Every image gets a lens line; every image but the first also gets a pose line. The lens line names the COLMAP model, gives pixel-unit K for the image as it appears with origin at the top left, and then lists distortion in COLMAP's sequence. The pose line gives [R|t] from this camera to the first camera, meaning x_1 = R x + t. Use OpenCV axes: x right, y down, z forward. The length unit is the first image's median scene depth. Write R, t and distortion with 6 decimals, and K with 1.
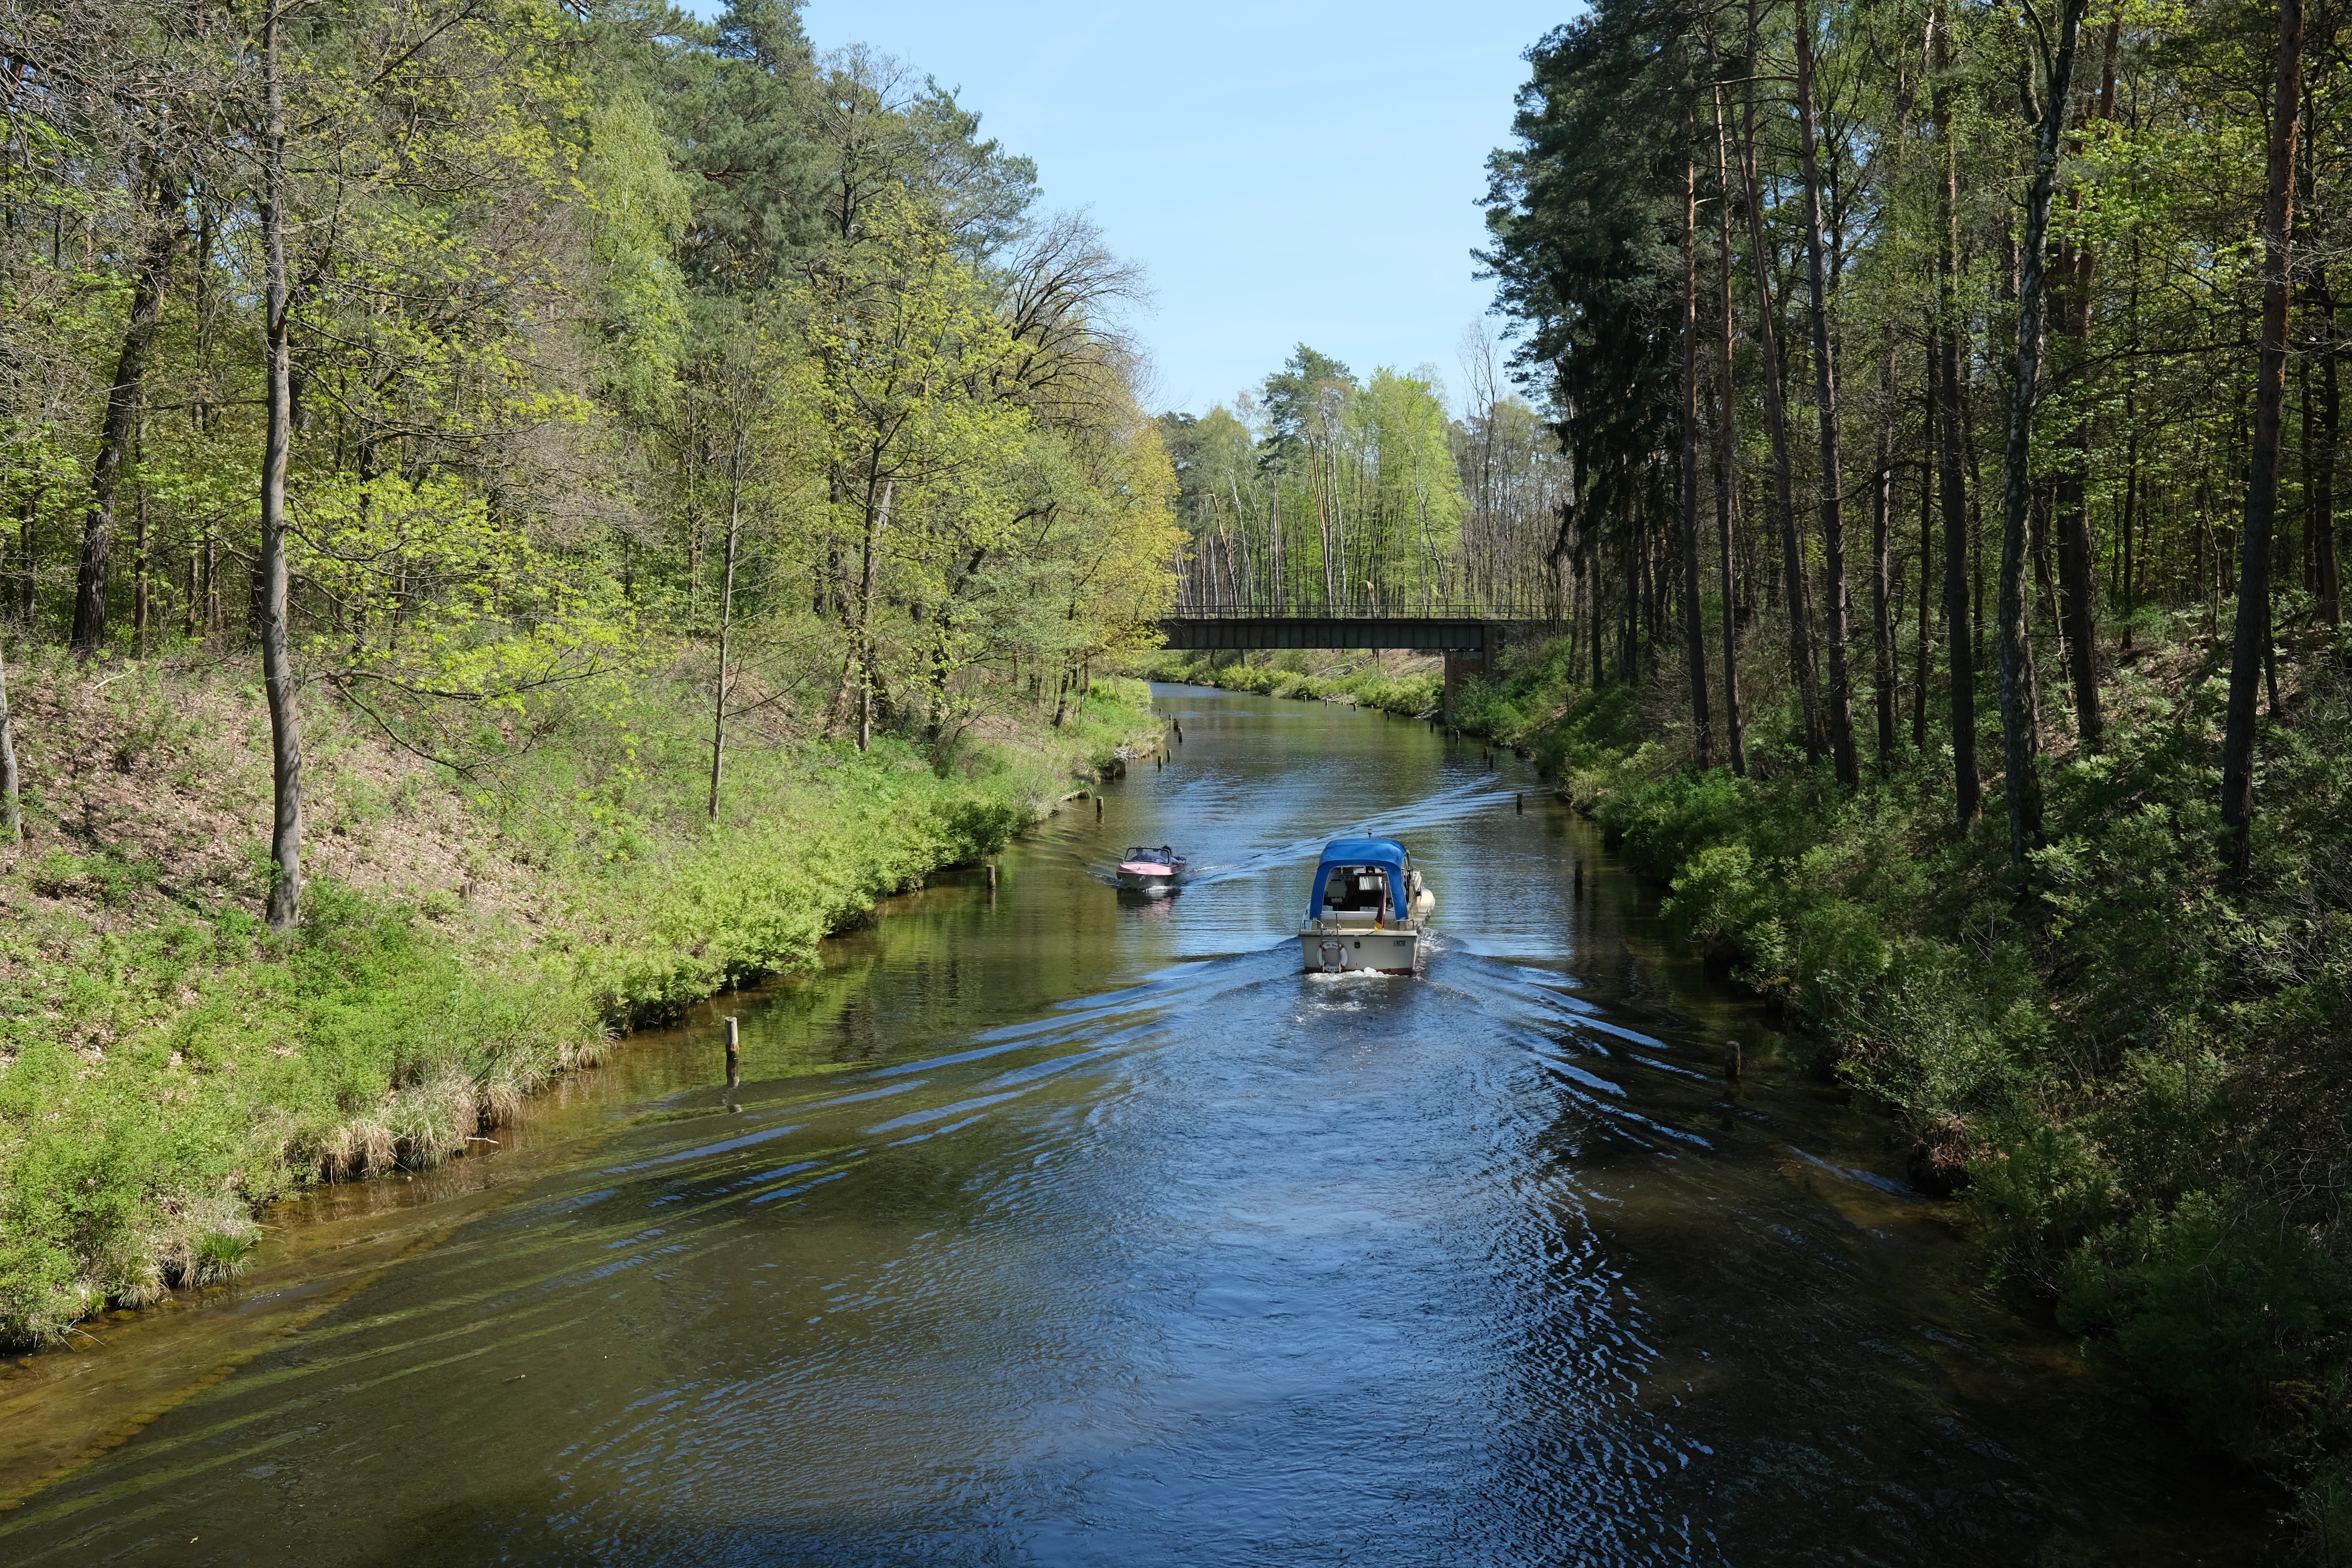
lens RADIAL K [[2316.3, 0, 1176.0], [0, 2316.3, 784.0], [0, 0, 1]] dist [-0.054142, 0.110505]
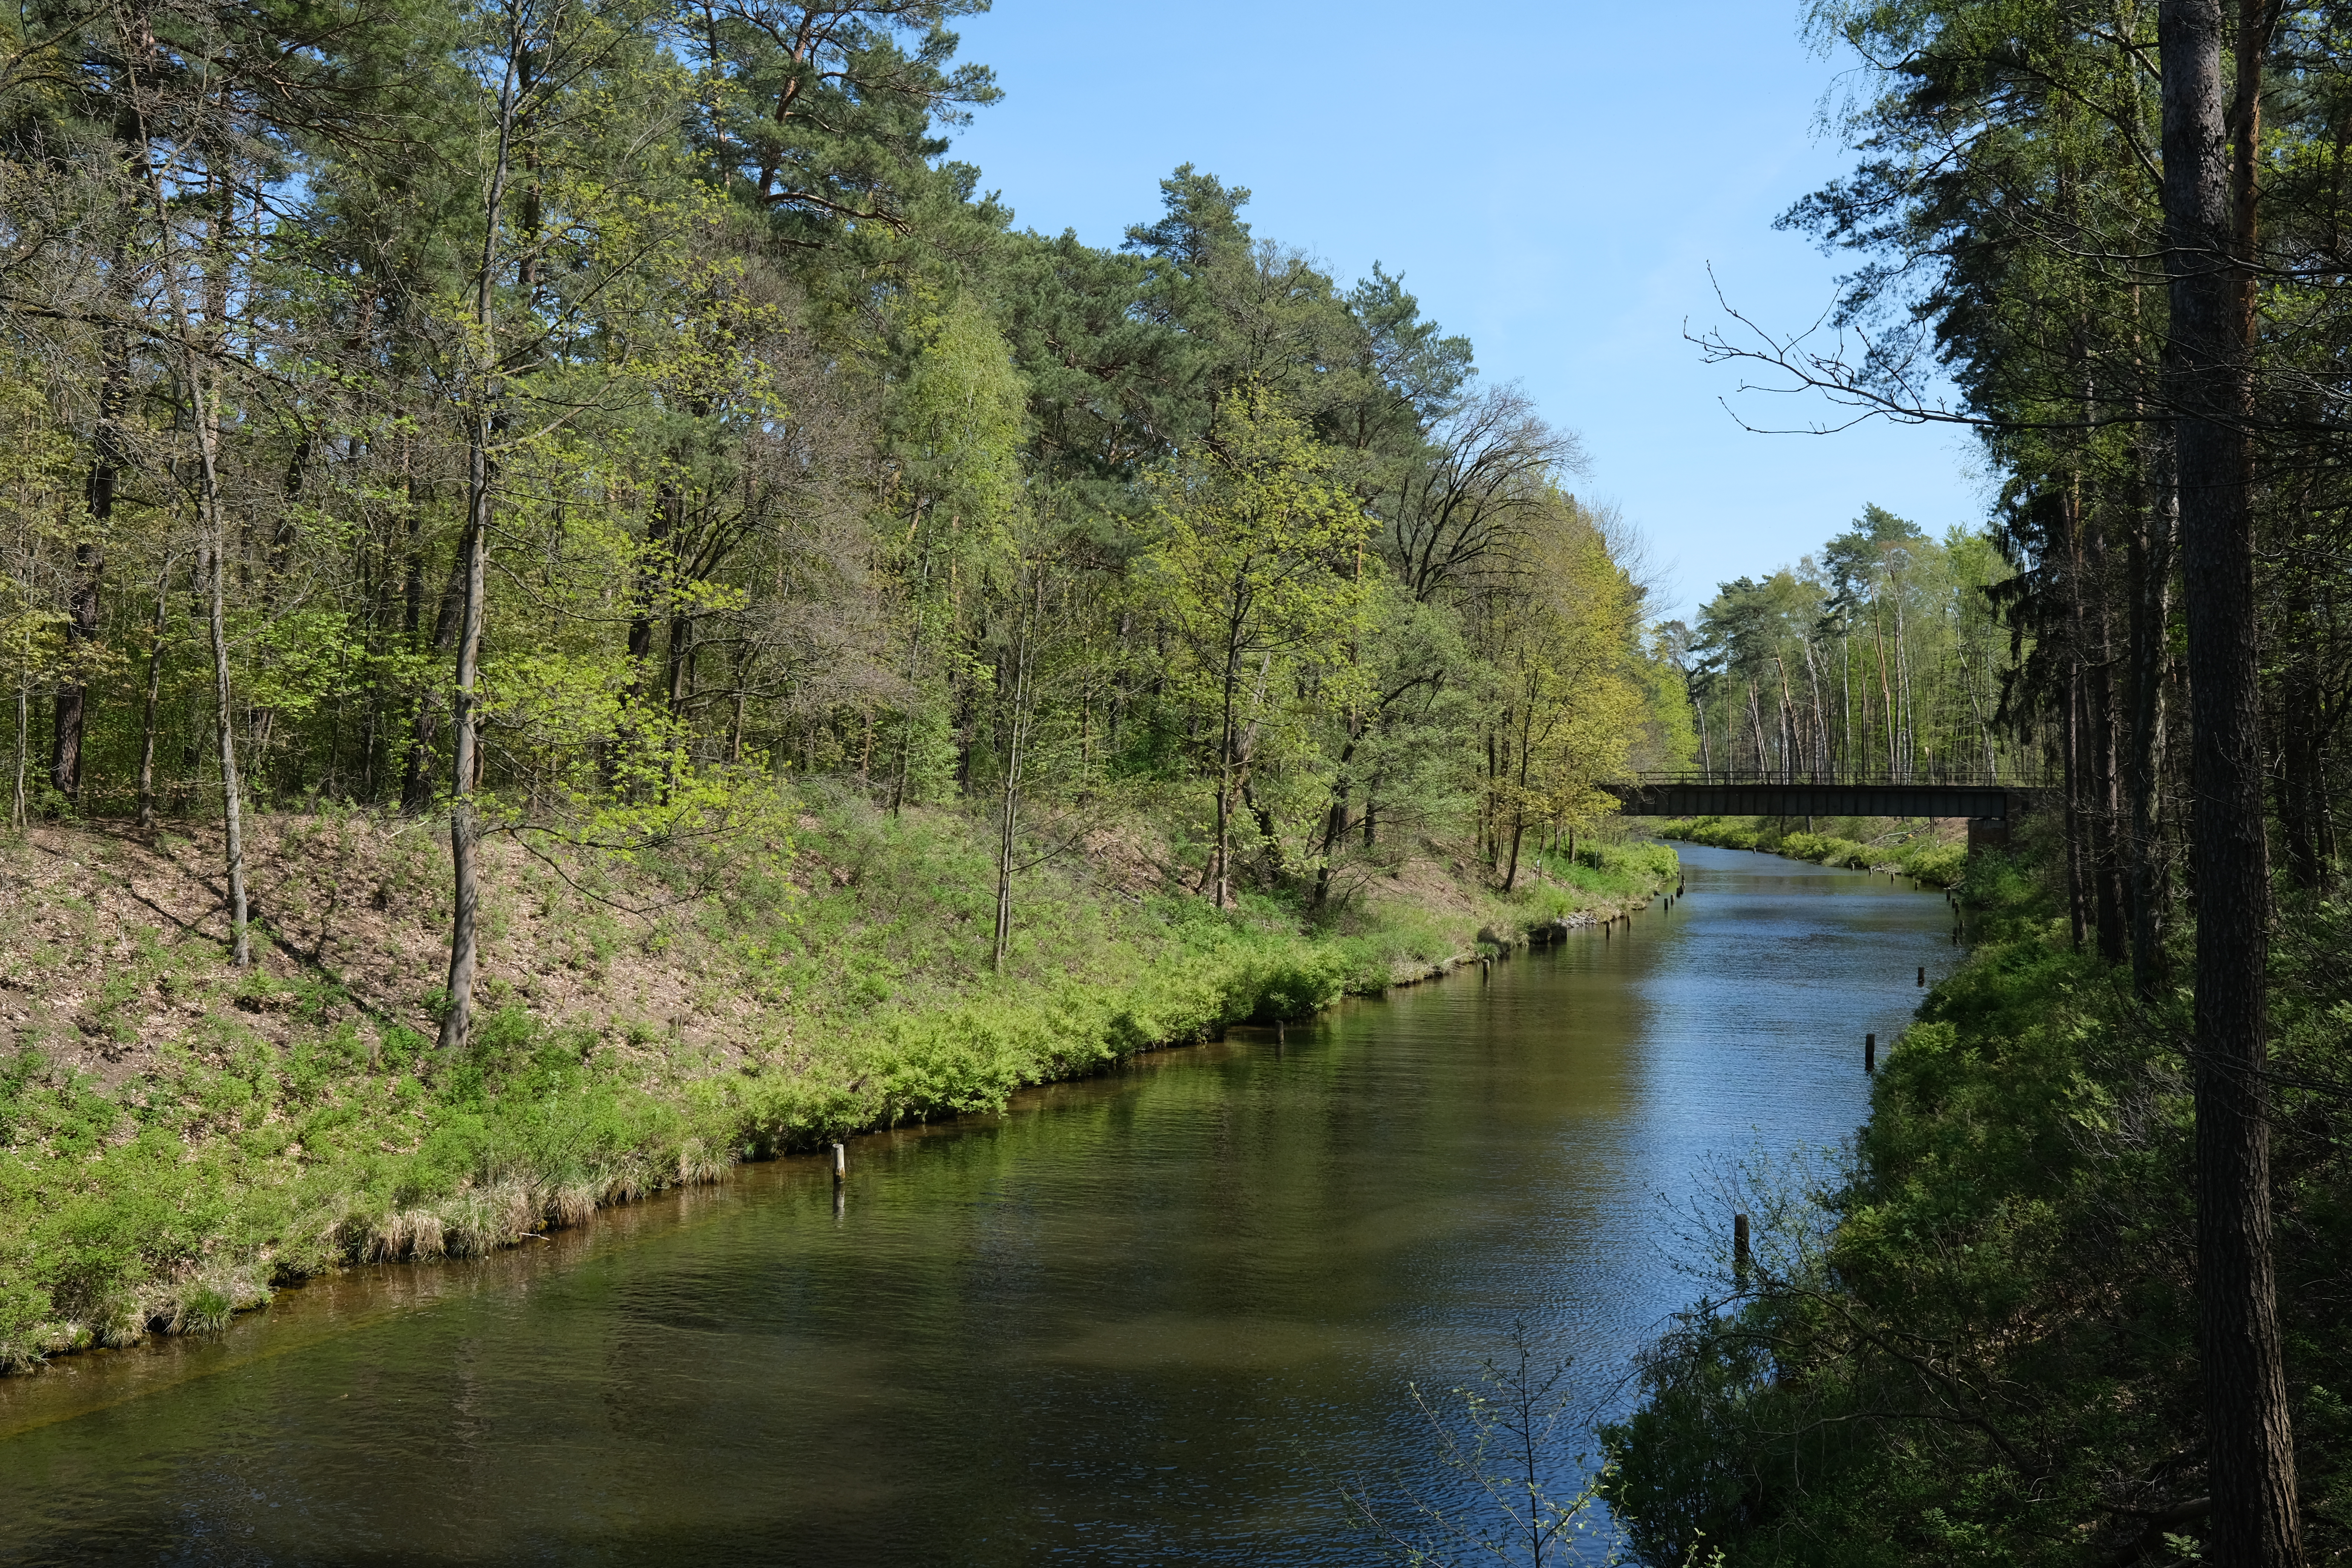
lens RADIAL K [[2303.5, 0, 1176.0], [0, 2303.5, 784.0], [0, 0, 1]] dist [-0.017827, 0.012573]
pose [[0.961659, 0.006780, -0.274165, 0.131643], [-0.025995, 0.997447, -0.066514, -0.000726], [0.273014, 0.071091, 0.959380, -0.009080]]
